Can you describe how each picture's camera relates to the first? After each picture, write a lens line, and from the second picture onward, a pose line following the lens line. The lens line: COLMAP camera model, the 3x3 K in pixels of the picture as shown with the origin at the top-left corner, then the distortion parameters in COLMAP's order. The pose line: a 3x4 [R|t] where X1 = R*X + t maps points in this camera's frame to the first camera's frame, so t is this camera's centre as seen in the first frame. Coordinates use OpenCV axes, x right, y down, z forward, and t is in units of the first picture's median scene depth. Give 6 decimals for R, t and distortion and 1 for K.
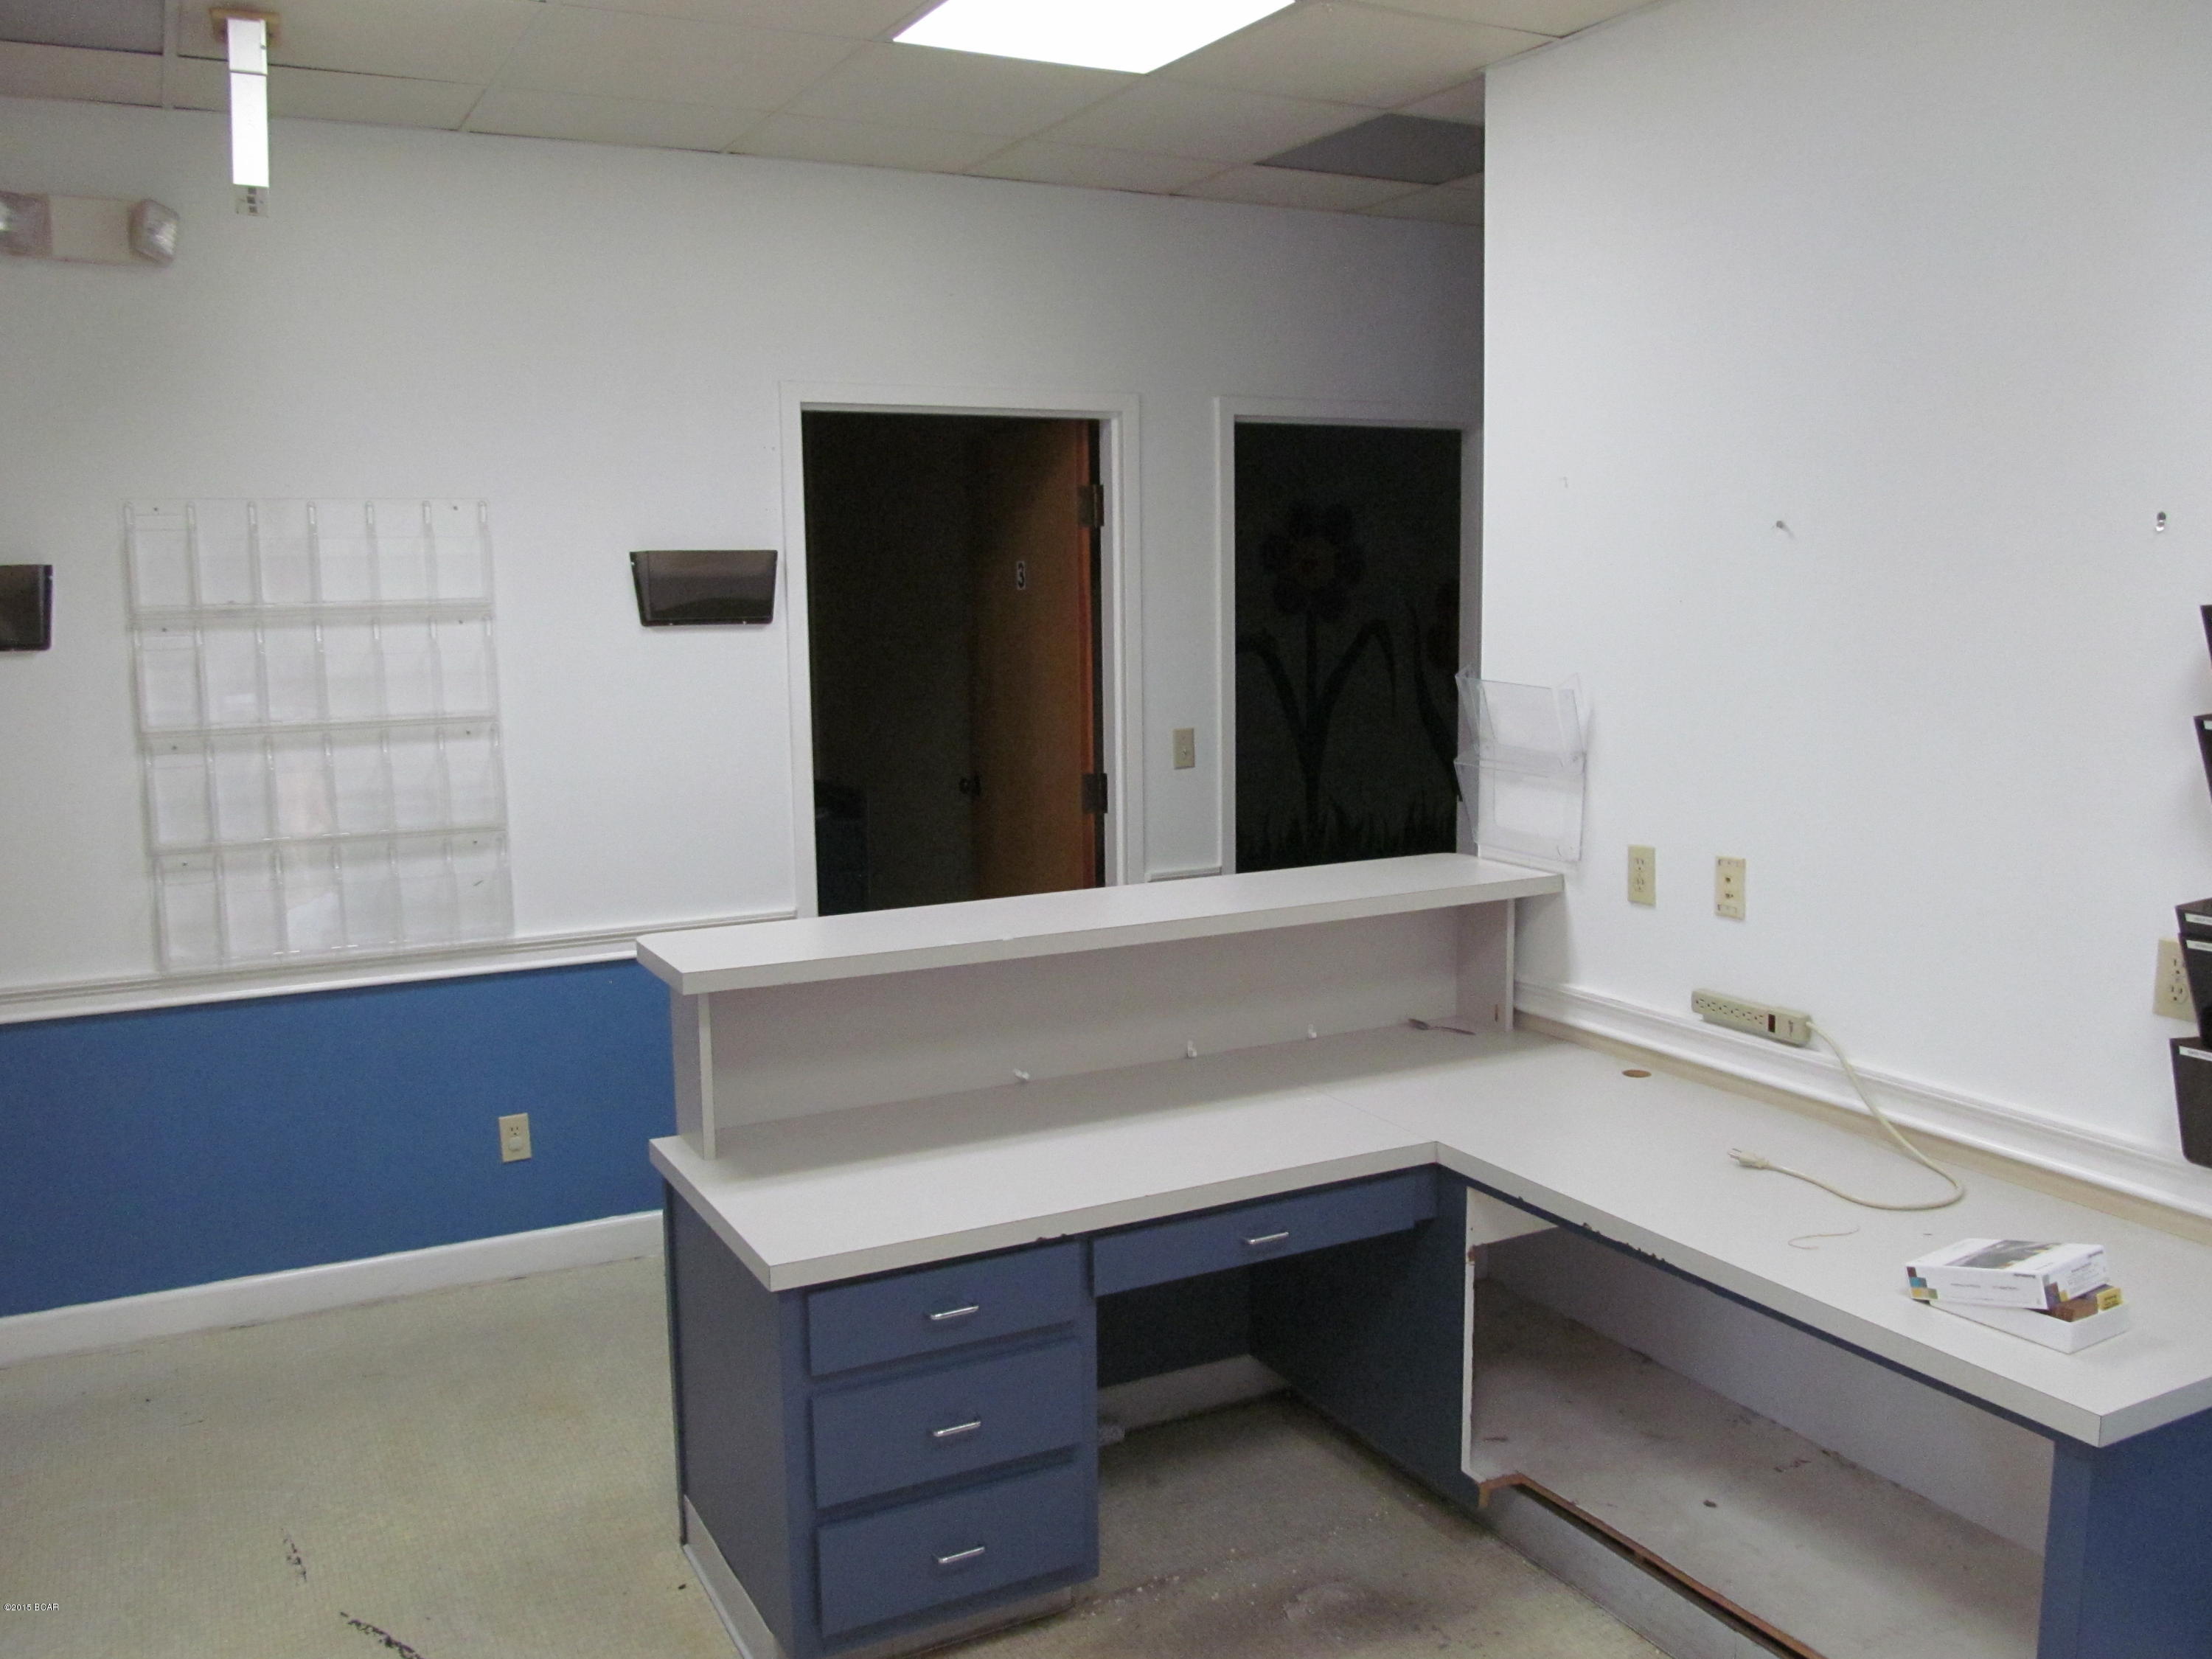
lens RADIAL K [[1845.9, 0, 1105.8], [0, 1845.9, 827.3], [0, 0, 1]] dist [-0.048688, 0.006095]
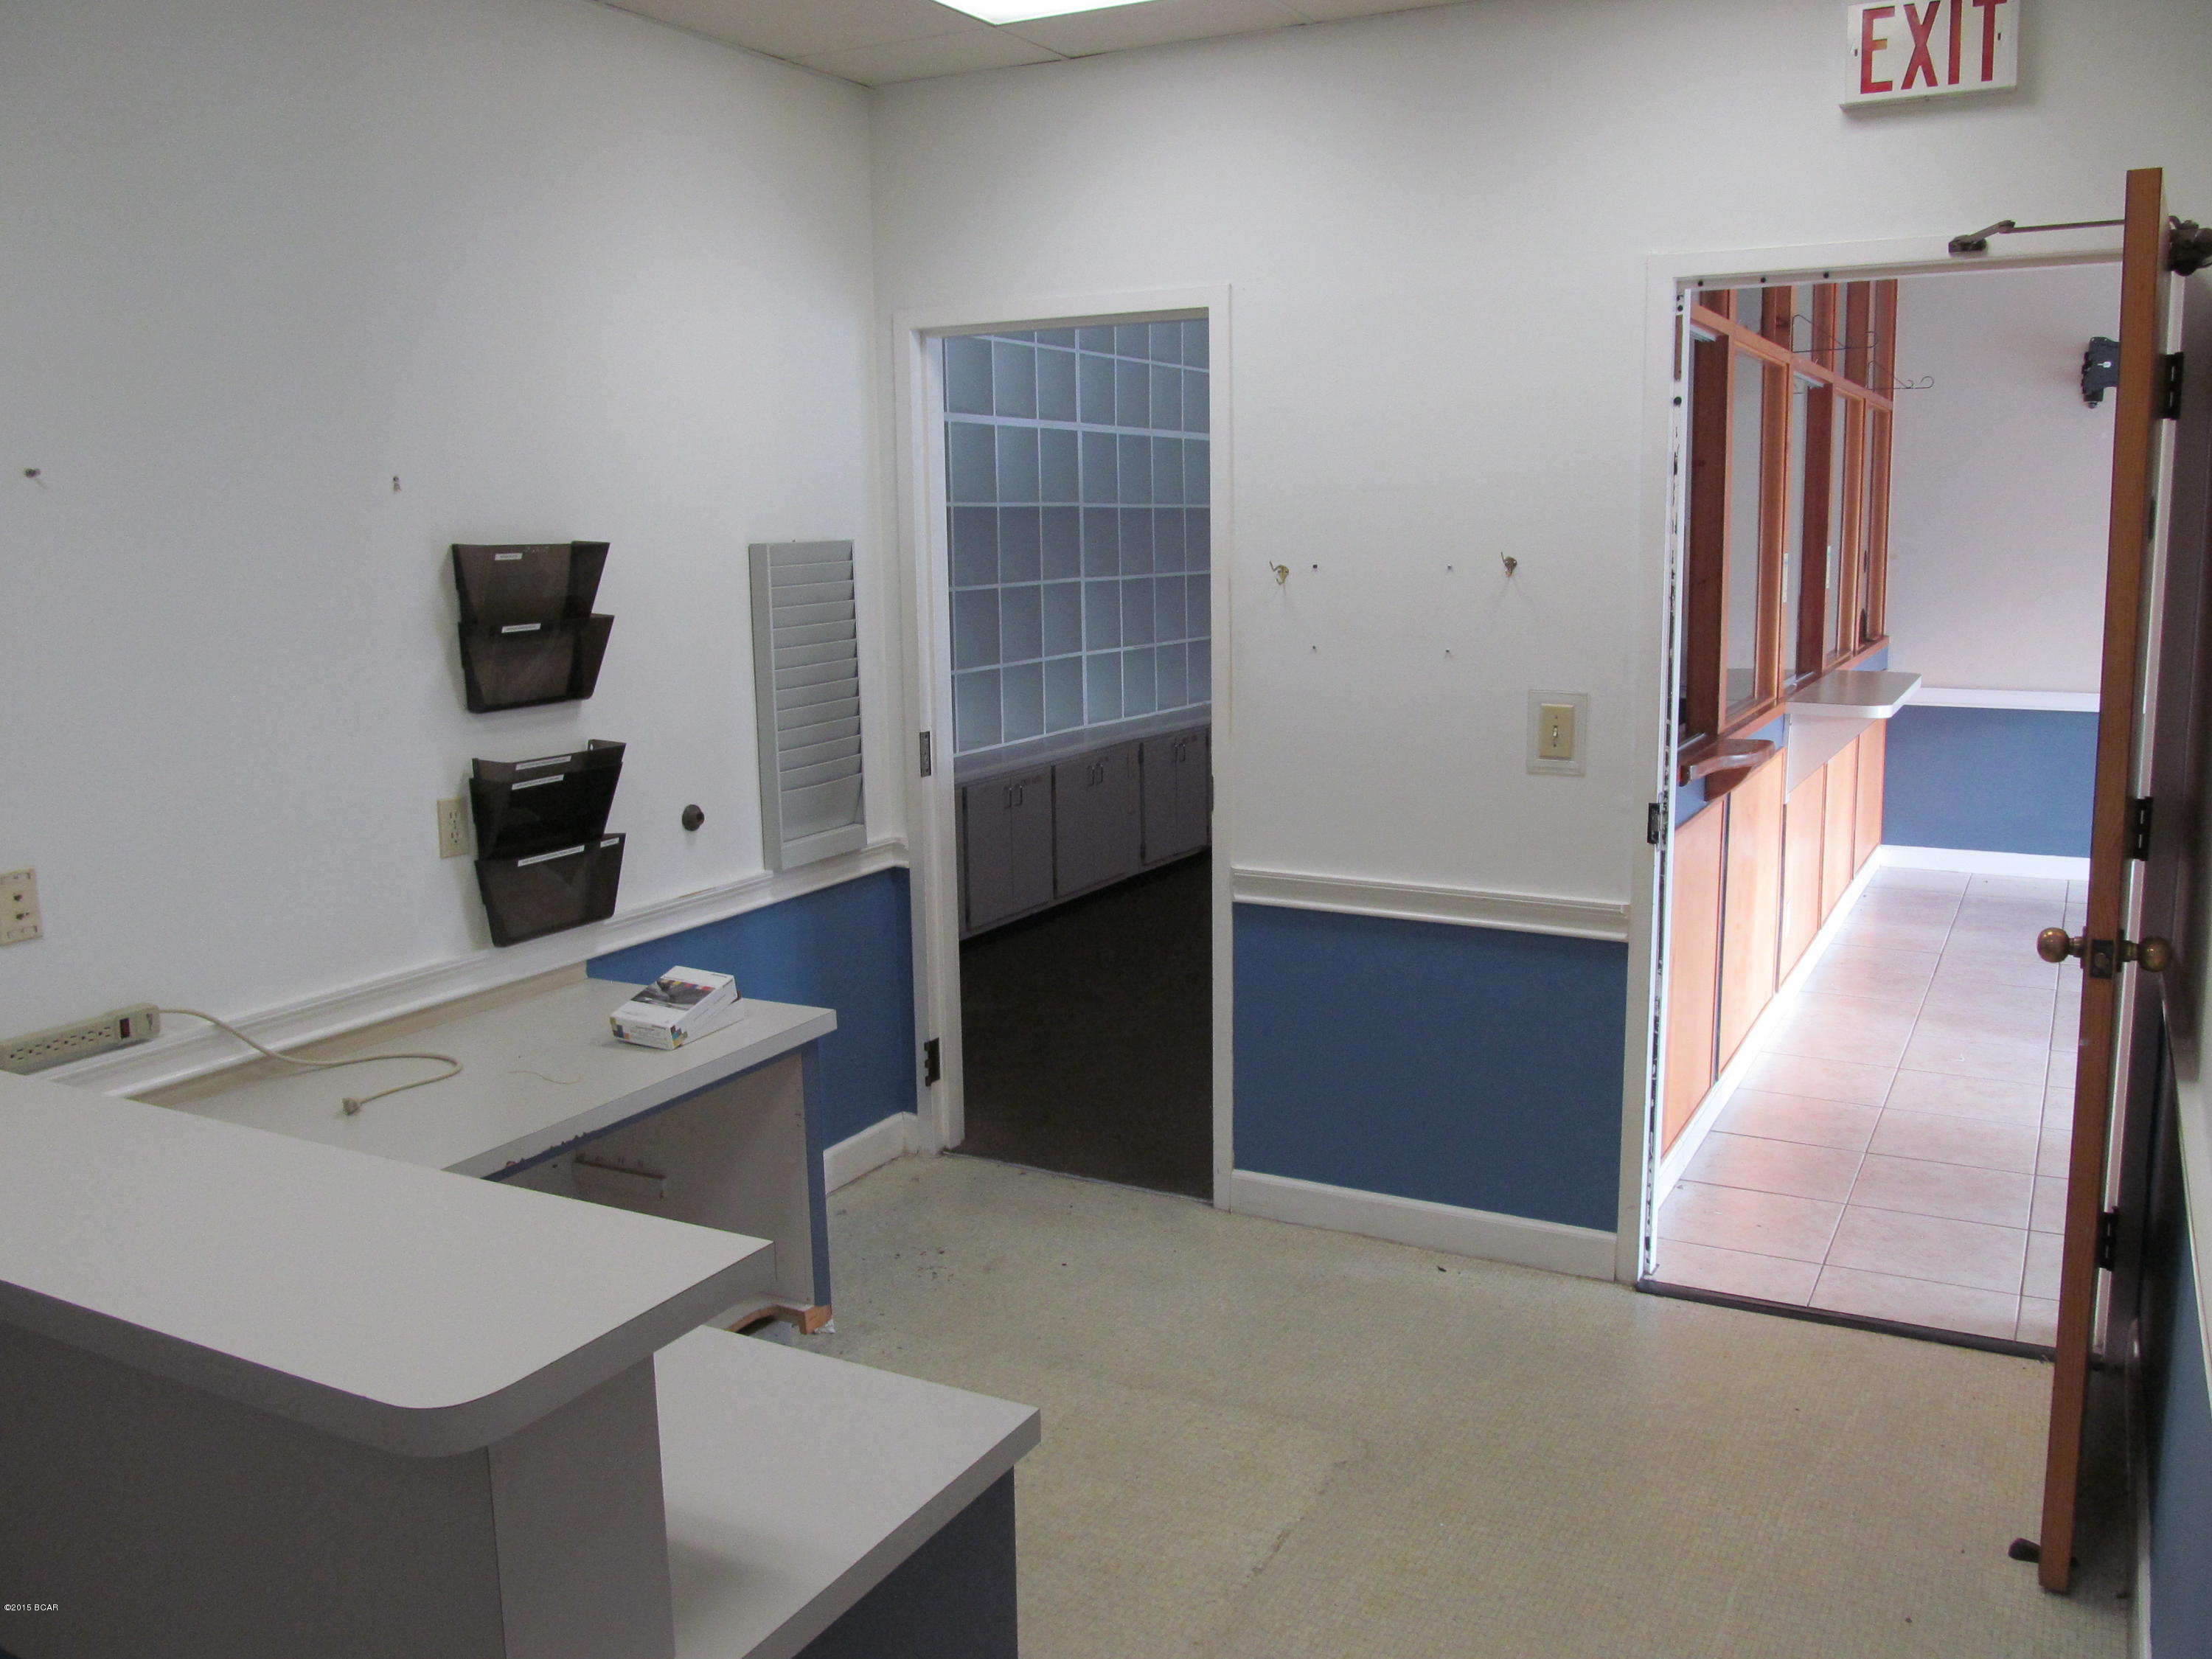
lens RADIAL K [[1845.9, 0, 1106.4], [0, 1845.9, 828.6], [0, 0, 1]] dist [-0.048688, 0.006095]
pose [[-0.555477, -0.119239, 0.822938, -0.660679], [0.132318, 0.964380, 0.229048, -0.135274], [-0.820937, 0.236120, -0.519914, 1.092695]]
